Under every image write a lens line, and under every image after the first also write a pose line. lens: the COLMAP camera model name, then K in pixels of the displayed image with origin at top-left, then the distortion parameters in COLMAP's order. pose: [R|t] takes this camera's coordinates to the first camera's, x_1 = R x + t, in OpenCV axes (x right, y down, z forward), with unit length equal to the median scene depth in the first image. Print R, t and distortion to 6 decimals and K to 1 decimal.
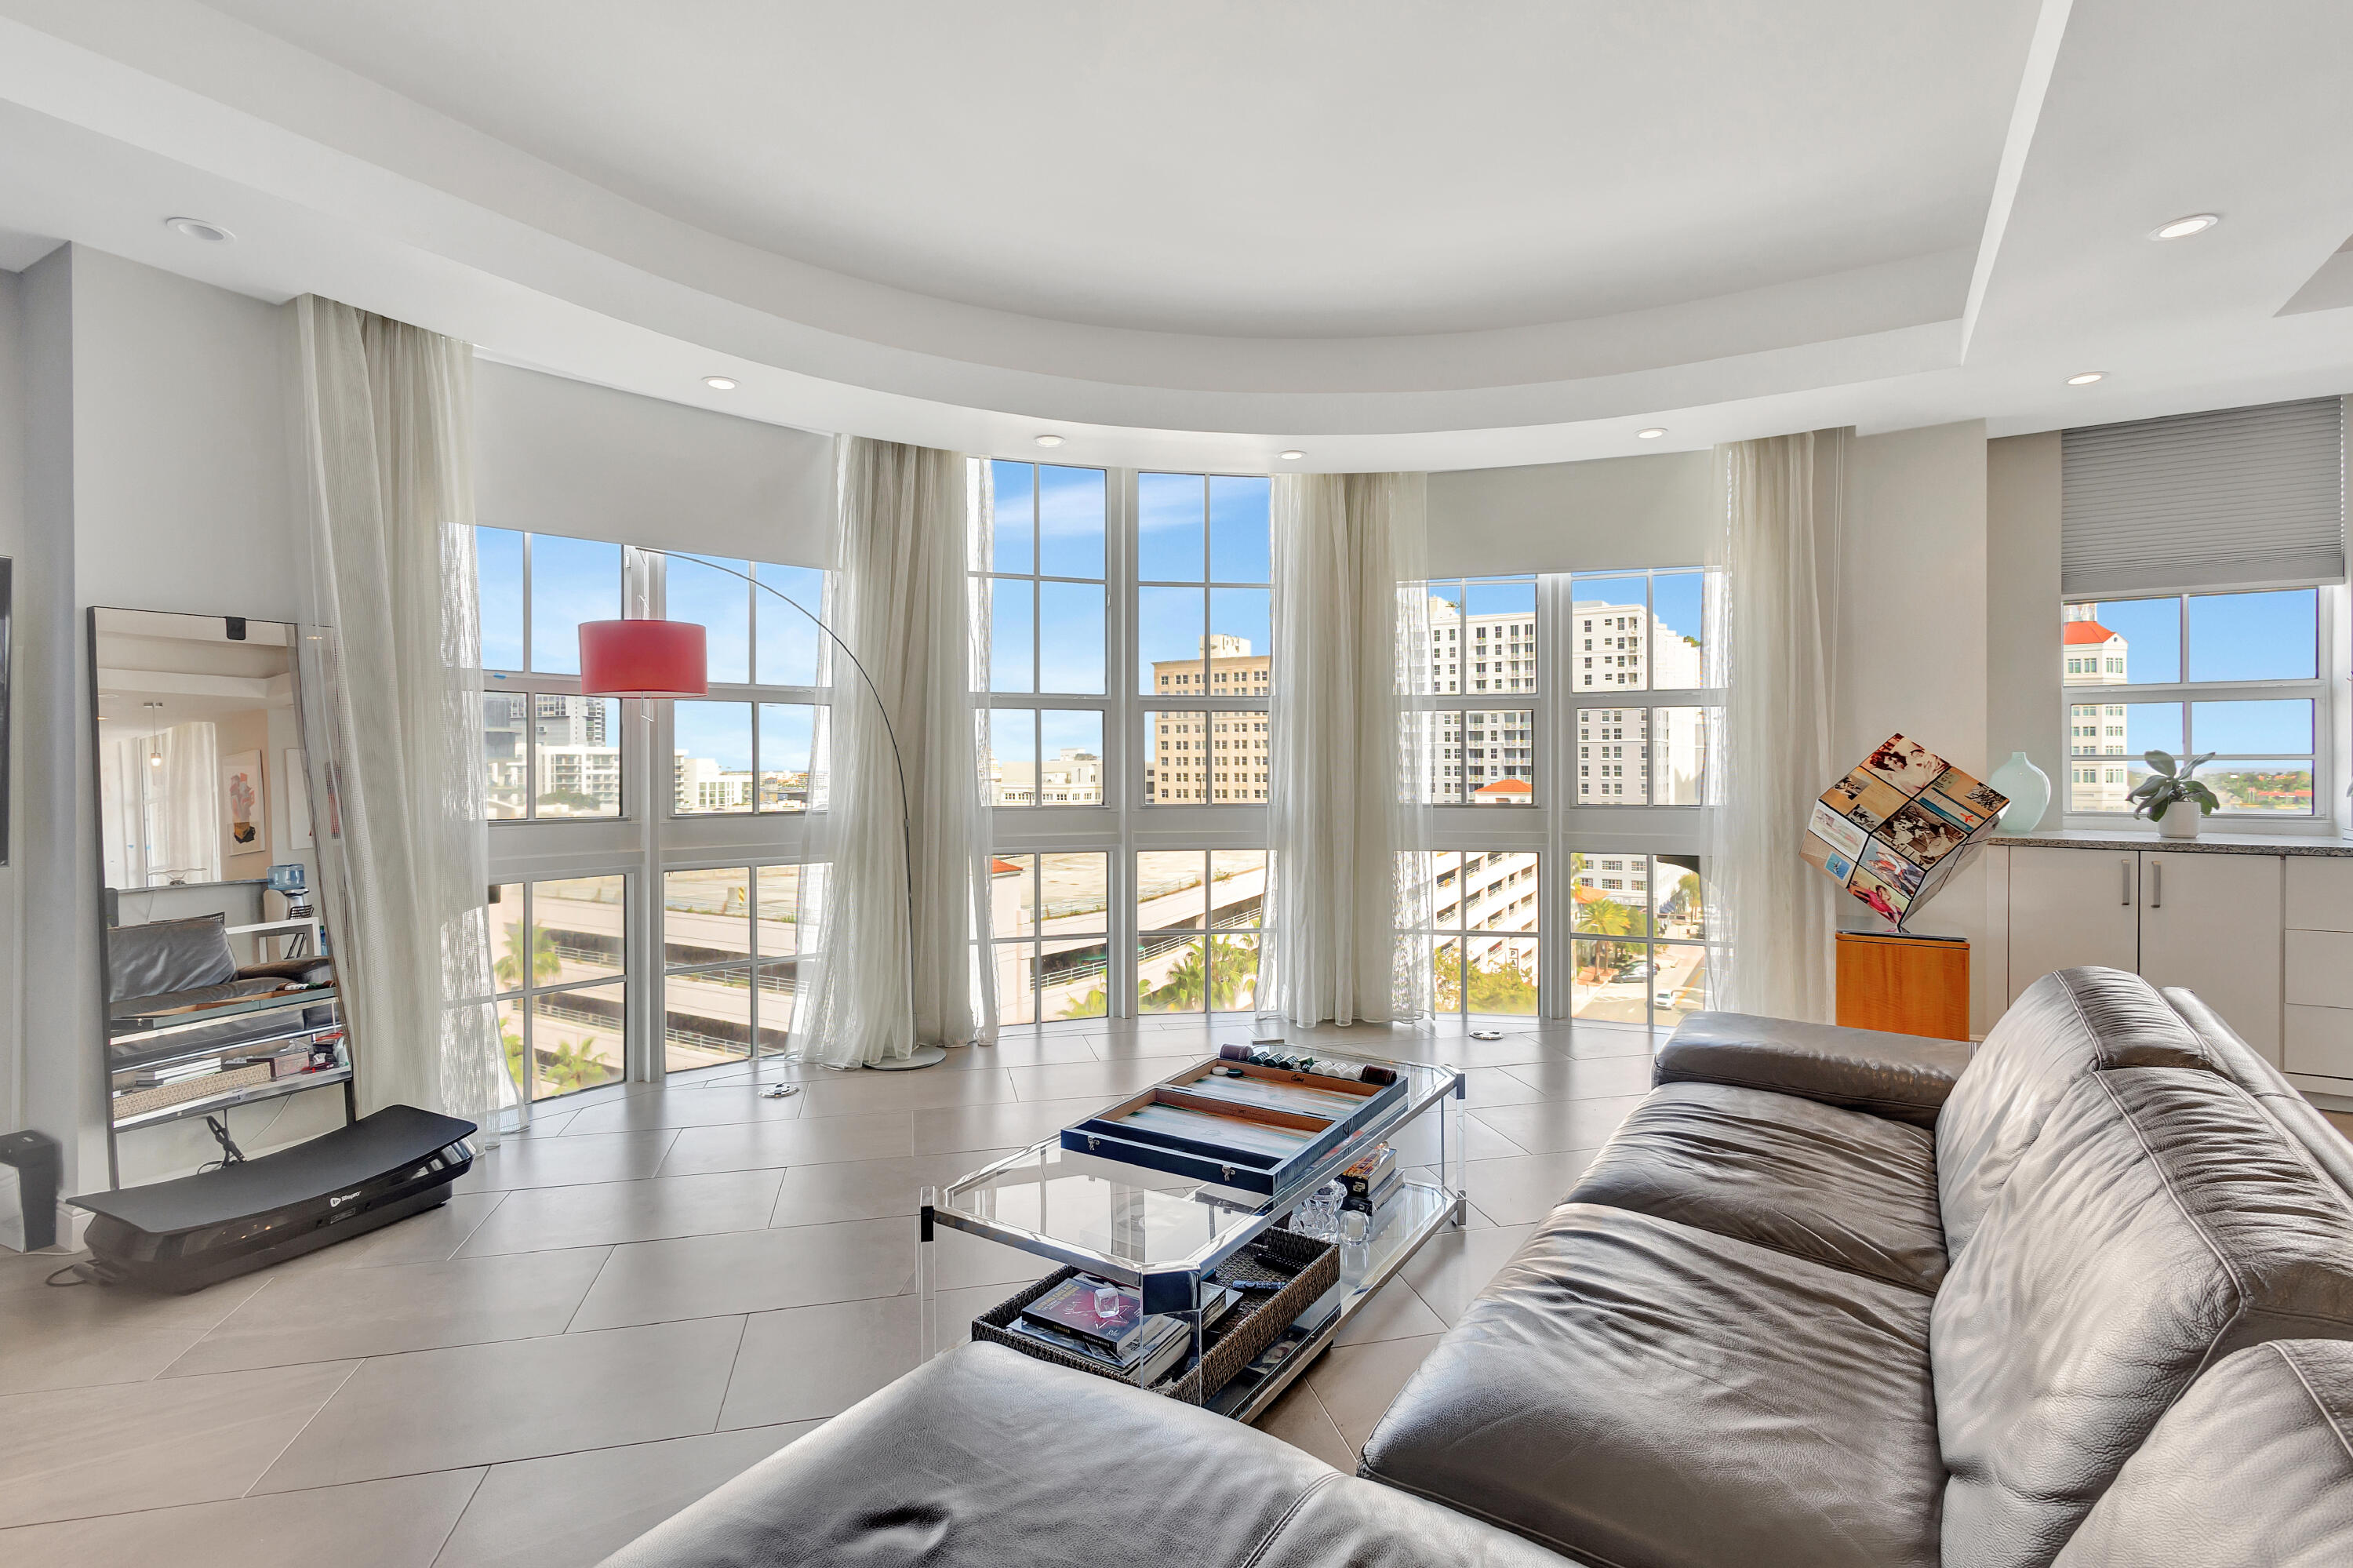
lens RADIAL K [[1124.4, 0, 1176.5], [0, 1124.4, 784.0], [0, 0, 1]] dist [0.000913, 0.000065]
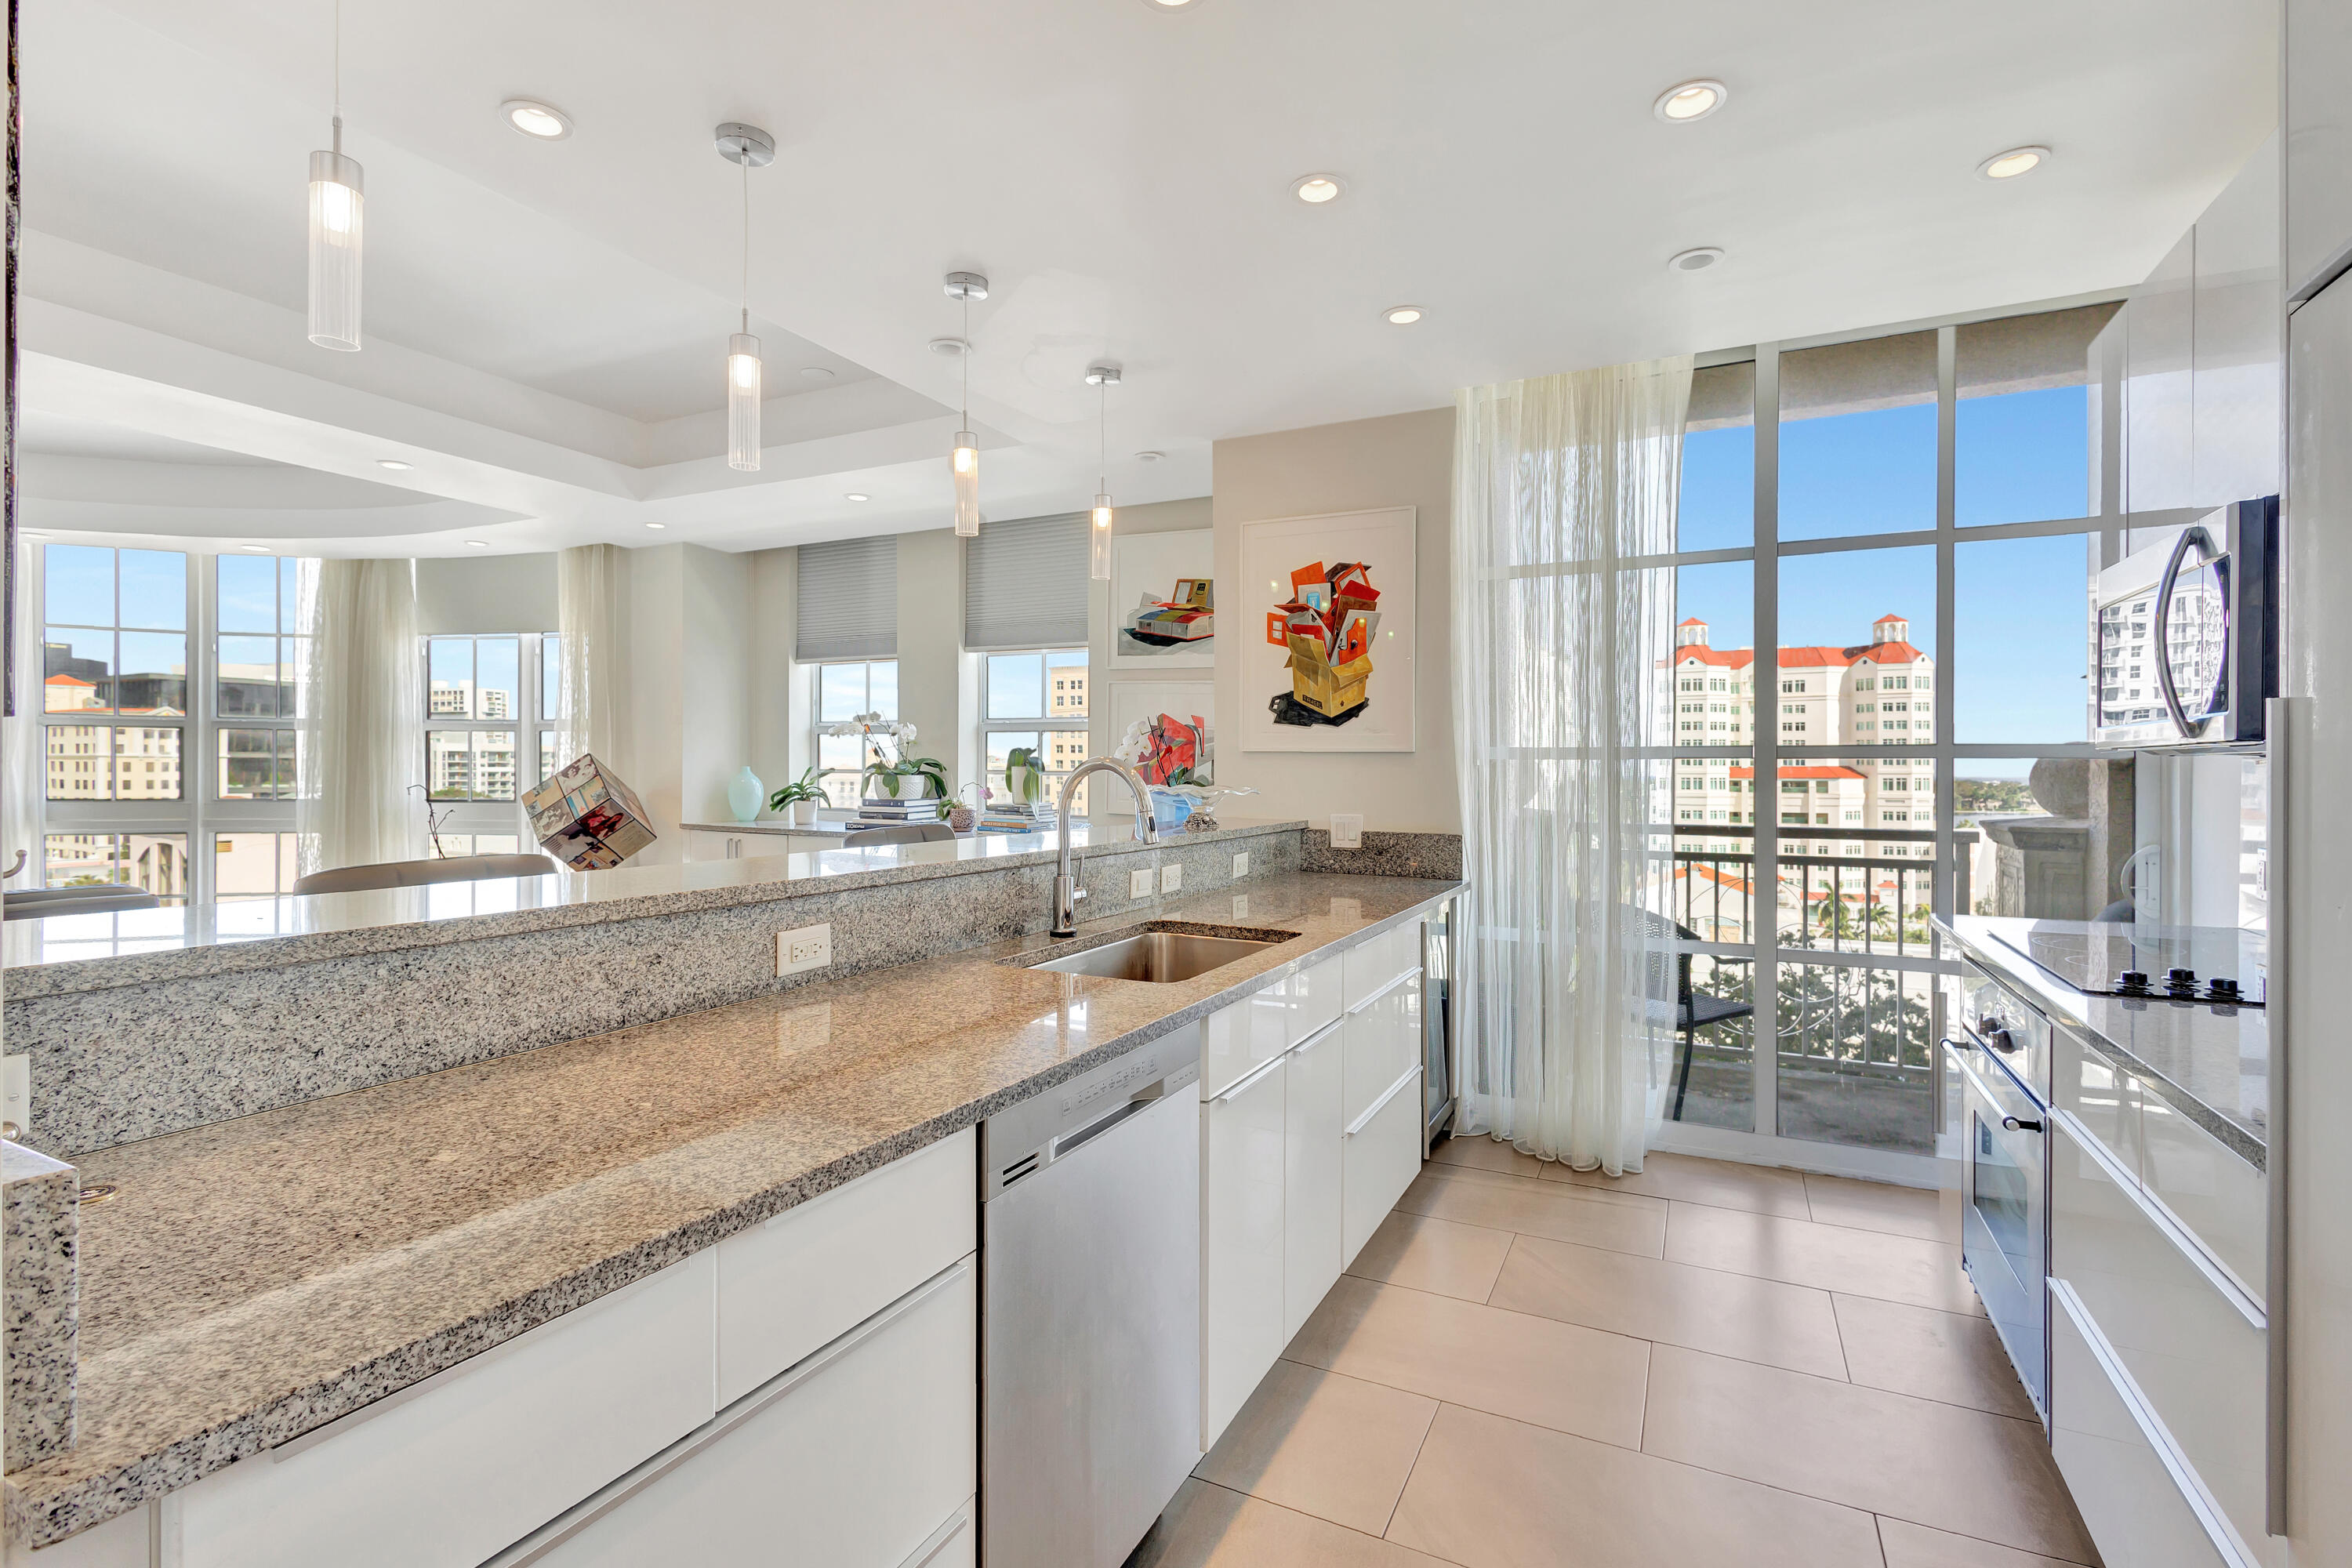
lens RADIAL K [[1099.6, 0, 1176.0], [0, 1099.6, 784.0], [0, 0, 1]] dist [-0.001549, 0.000109]
pose [[0.996731, 0.007026, 0.080487, 1.271617], [-0.006884, 0.999974, -0.002051, -0.005728], [-0.080499, 0.001490, 0.996754, -0.507756]]
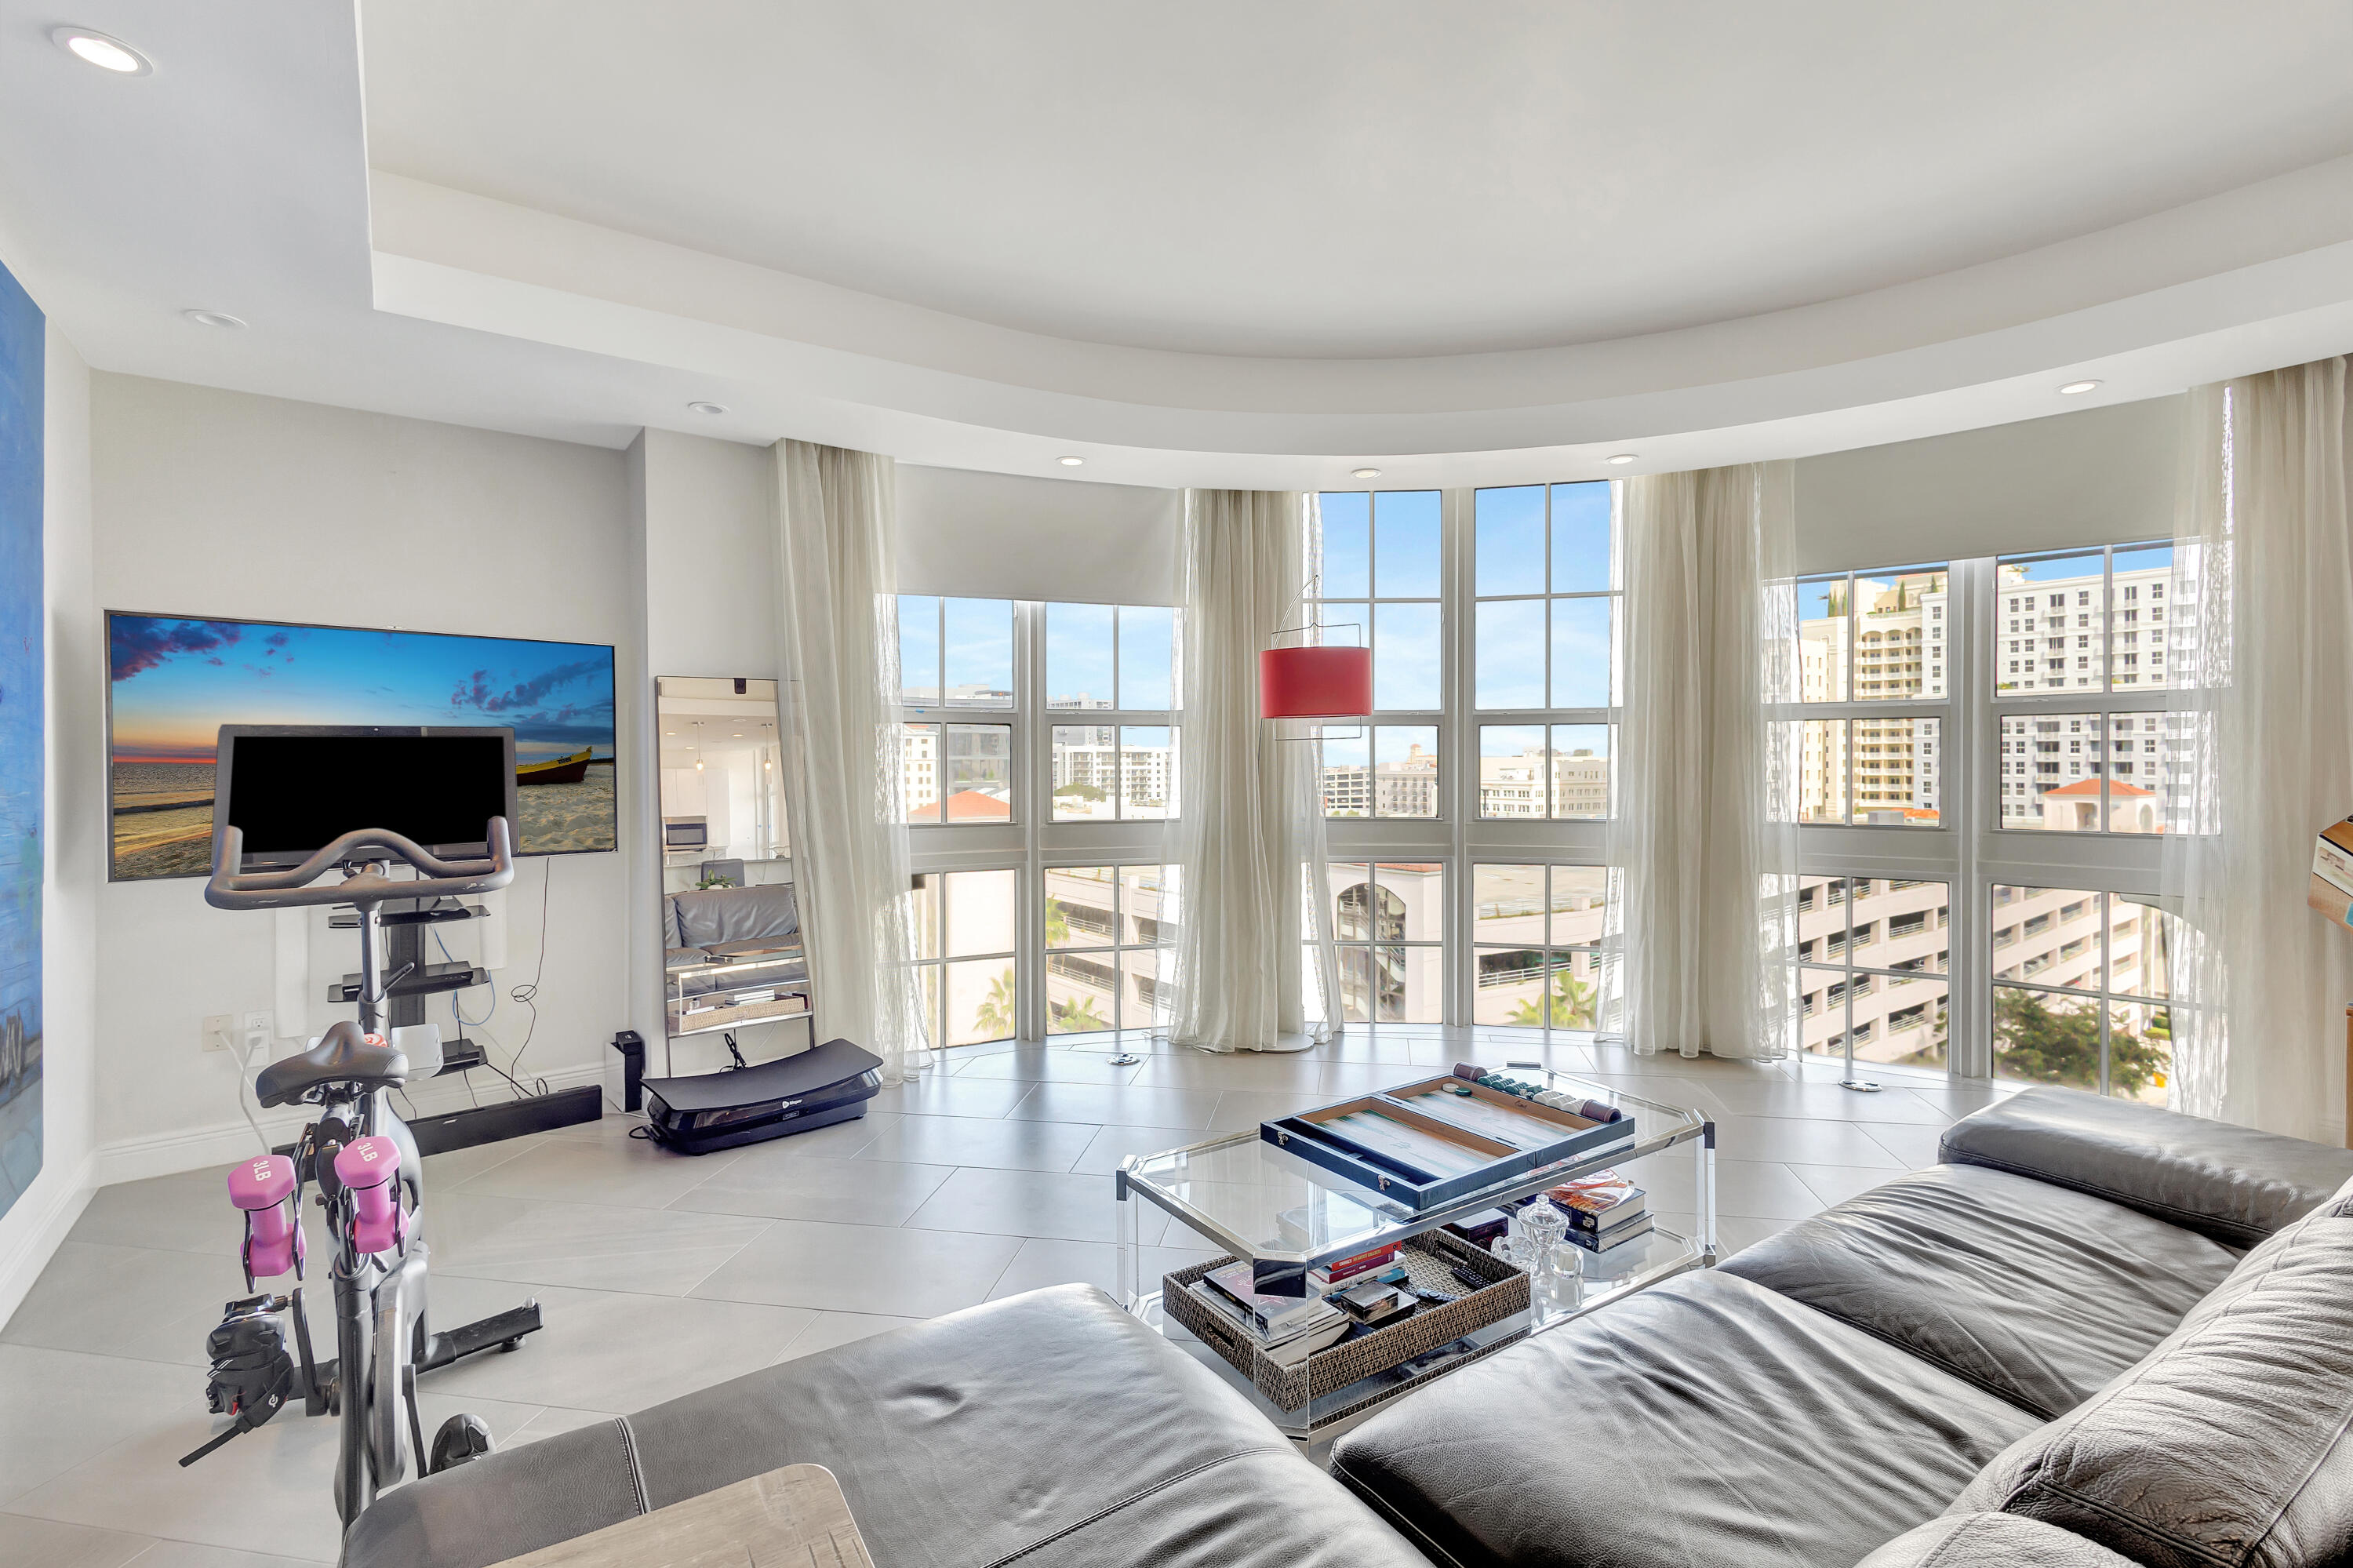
lens RADIAL K [[1100.1, 0, 1176.5], [0, 1100.1, 784.0], [0, 0, 1]] dist [-0.001549, 0.000109]
pose [[0.912841, 0.008533, -0.408227, 0.163444], [-0.006205, 0.999956, 0.007026, -0.022077], [0.408269, -0.003881, 0.912853, -0.017892]]
